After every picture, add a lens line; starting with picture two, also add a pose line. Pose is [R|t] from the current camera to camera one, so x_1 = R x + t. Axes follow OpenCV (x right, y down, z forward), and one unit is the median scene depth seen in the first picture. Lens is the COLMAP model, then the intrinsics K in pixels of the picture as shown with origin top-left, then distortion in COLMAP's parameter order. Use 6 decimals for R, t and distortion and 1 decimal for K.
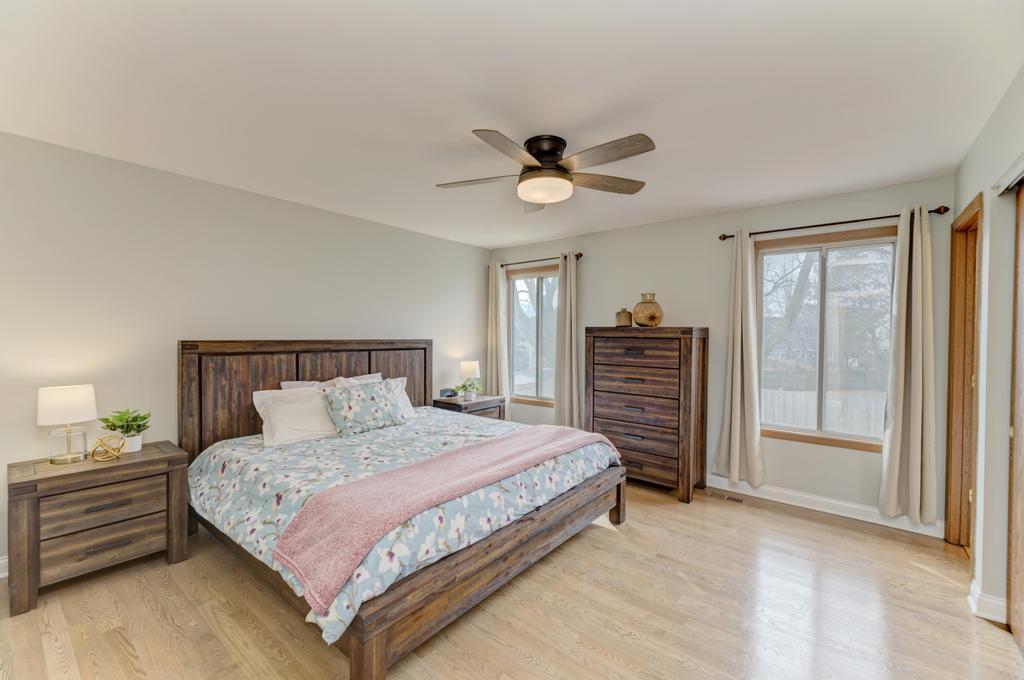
lens RADIAL K [[428.1, 0, 507.9], [0, 428.1, 338.6], [0, 0, 1]] dist [-0.003766, 0.000162]
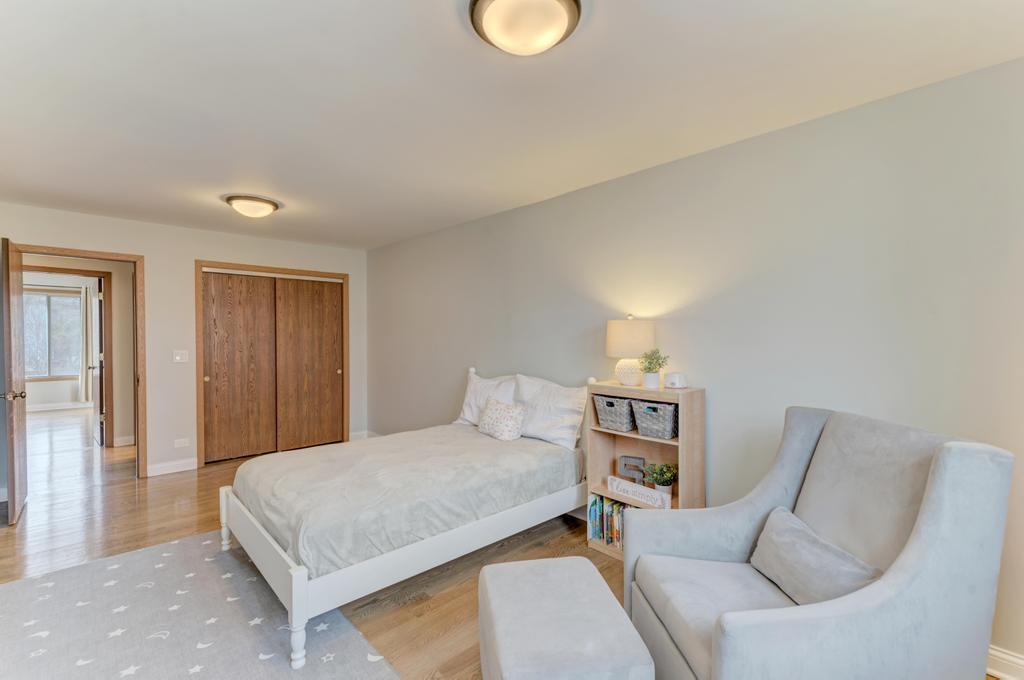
lens RADIAL K [[459.1, 0, 513.6], [0, 459.1, 336.6], [0, 0, 1]] dist [0.010536, -0.001734]
pose [[0.134262, -0.009988, 0.990896, -1.506458], [0.020595, 0.999761, 0.007287, 0.051072], [-0.990732, 0.019429, 0.134435, -1.950739]]
